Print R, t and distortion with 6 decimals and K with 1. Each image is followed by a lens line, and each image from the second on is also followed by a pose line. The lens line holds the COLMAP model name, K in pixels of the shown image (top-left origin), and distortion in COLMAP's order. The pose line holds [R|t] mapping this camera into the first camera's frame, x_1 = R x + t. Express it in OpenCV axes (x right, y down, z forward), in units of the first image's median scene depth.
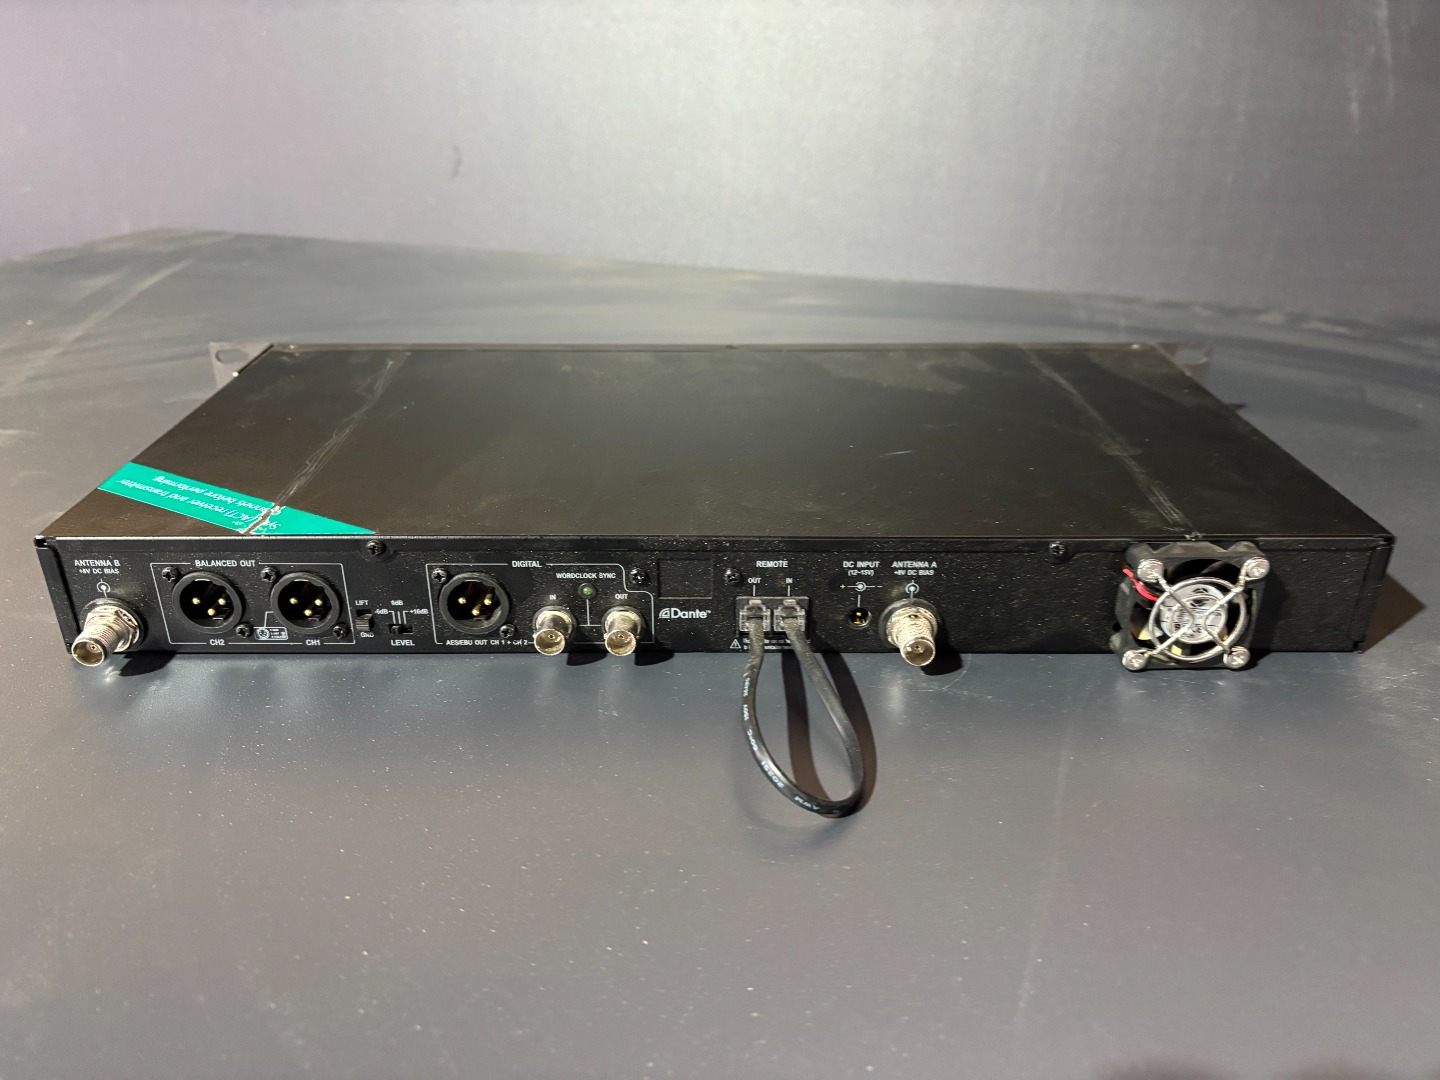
lens RADIAL K [[1097.9, 0, 727.1], [0, 1097.9, 535.1], [0, 0, 1]] dist [-0.008253, -0.002009]
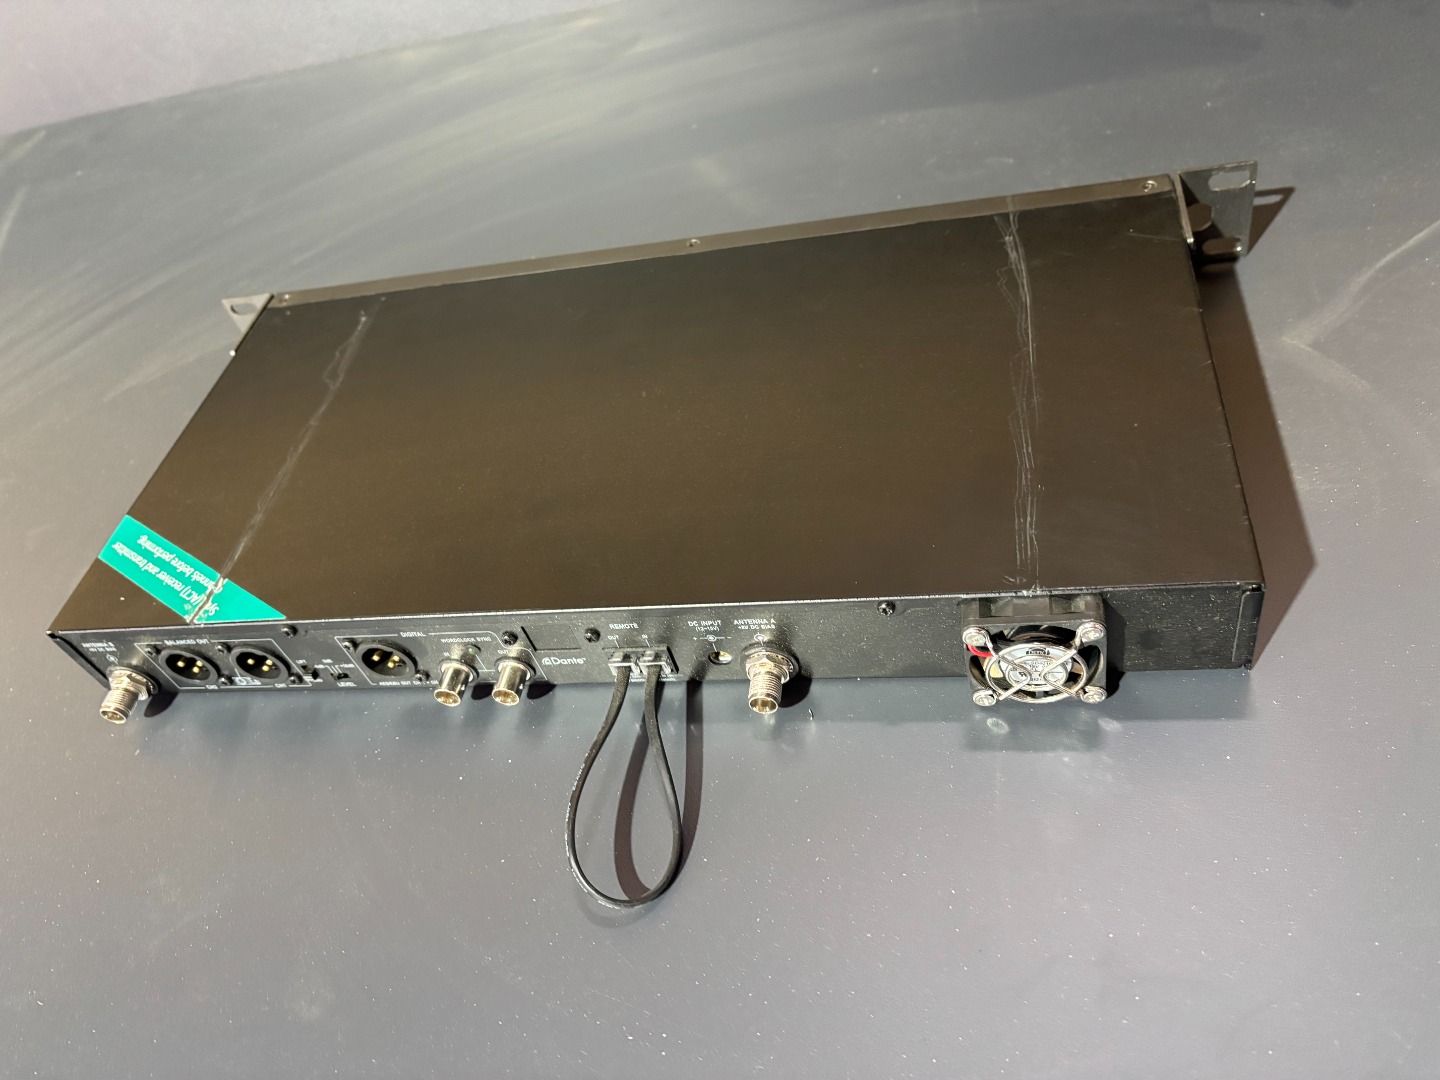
lens RADIAL K [[1097.9, 0, 727.1], [0, 1097.9, 535.1], [0, 0, 1]] dist [-0.008253, -0.002009]
pose [[0.964520, -0.054494, -0.258323, 0.398794], [0.142237, 0.931578, 0.334561, -0.378415], [0.222417, -0.359434, 0.906277, 0.098220]]
